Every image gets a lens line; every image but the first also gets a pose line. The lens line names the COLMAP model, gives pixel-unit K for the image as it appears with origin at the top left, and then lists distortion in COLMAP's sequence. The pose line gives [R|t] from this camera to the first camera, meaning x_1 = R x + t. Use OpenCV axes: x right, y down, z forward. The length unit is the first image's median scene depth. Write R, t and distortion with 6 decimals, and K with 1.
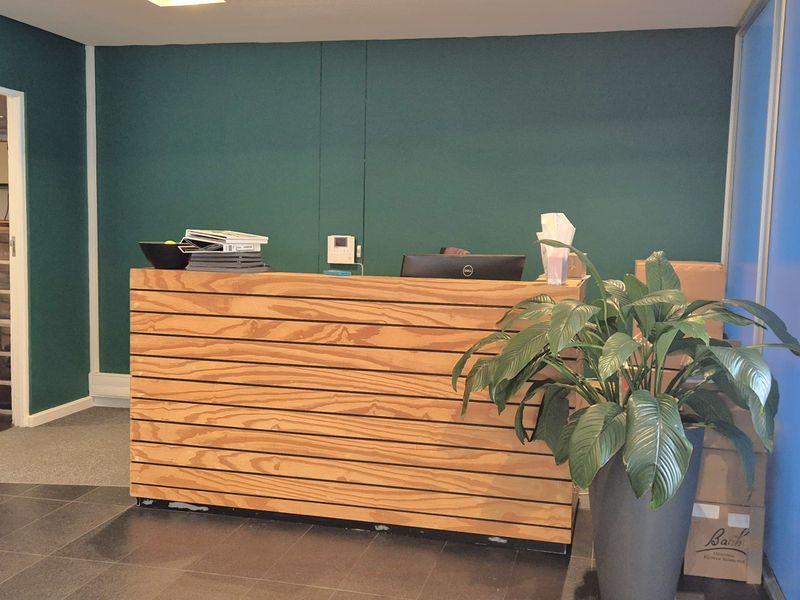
lens RADIAL K [[875.2, 0, 401.8], [0, 875.2, 301.8], [0, 0, 1]] dist [0.049087, 0.000000]
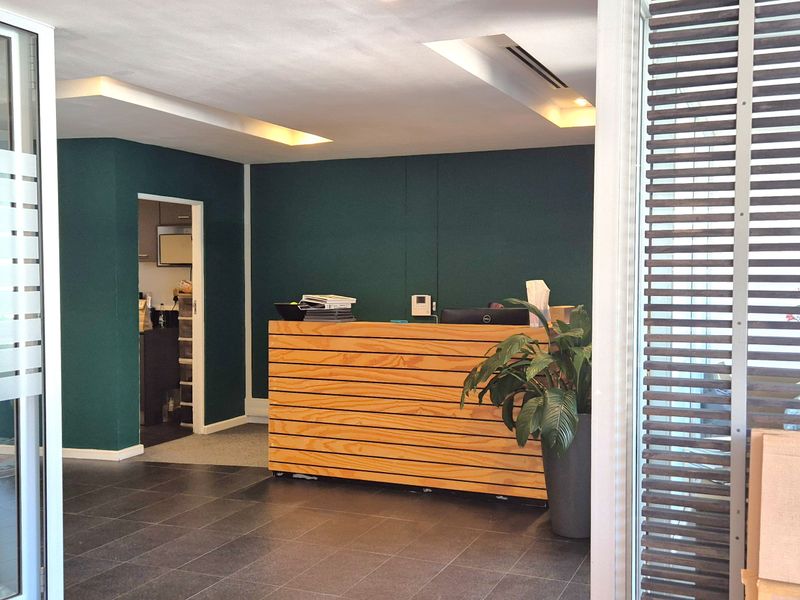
lens RADIAL K [[875.2, 0, 399.2], [0, 875.2, 299.3], [0, 0, 1]] dist [0.049087, 0.000000]
pose [[0.985191, -0.017789, -0.170533, 0.184464], [0.006918, 0.997918, -0.064130, 0.025694], [0.171319, 0.062001, 0.983263, -0.488862]]
